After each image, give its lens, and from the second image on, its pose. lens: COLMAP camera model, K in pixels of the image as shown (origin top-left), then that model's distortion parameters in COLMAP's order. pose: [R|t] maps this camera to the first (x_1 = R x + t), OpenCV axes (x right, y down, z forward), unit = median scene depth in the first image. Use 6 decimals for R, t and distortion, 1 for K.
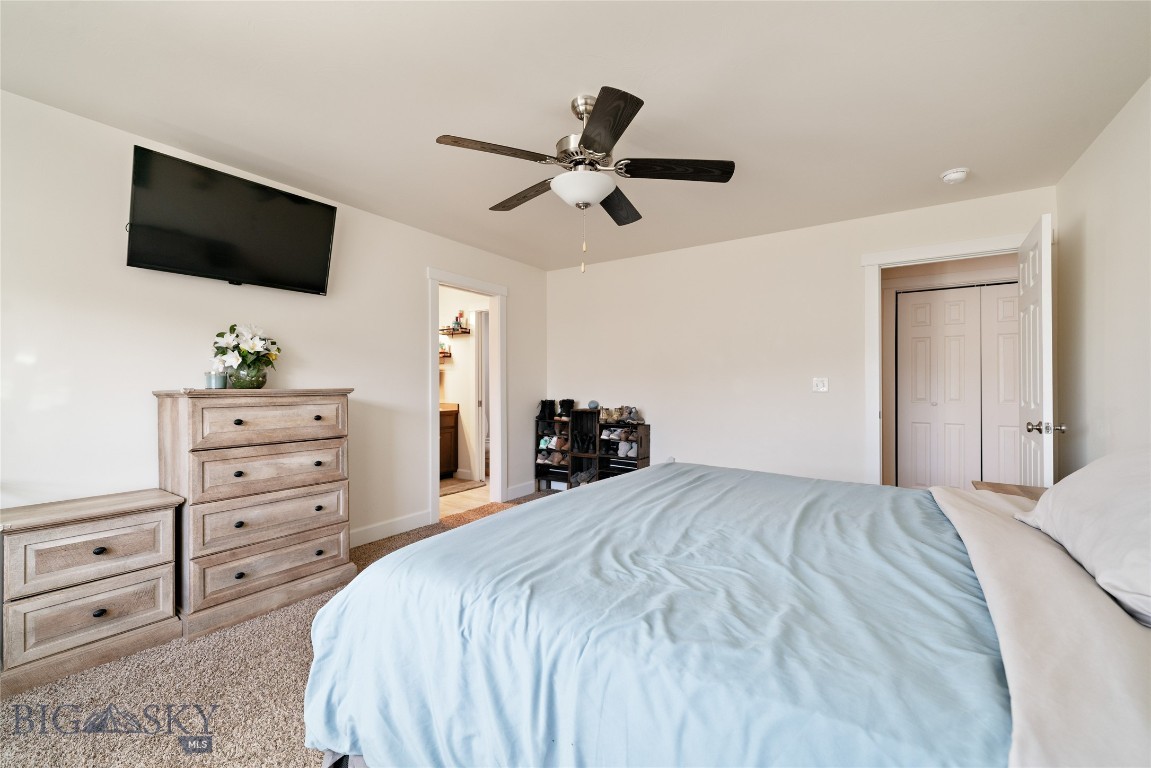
lens RADIAL K [[474.4, 0, 577.6], [0, 474.4, 385.2], [0, 0, 1]] dist [-0.001577, -0.000805]
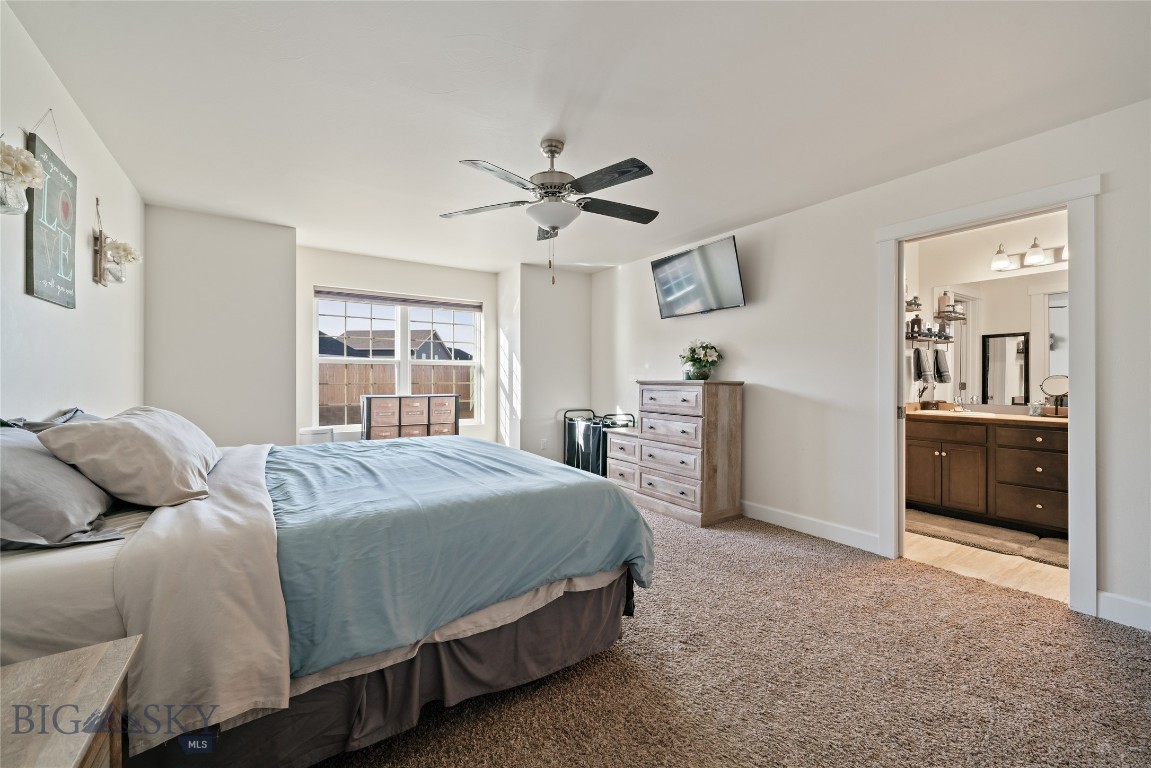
lens RADIAL K [[474.4, 0, 578.2], [0, 474.4, 380.9], [0, 0, 1]] dist [-0.001577, -0.000805]
pose [[-0.399947, 0.002296, -0.916535, 0.953206], [-0.001692, 0.999993, 0.003243, 0.005637], [0.916537, 0.002848, -0.399940, 1.340129]]
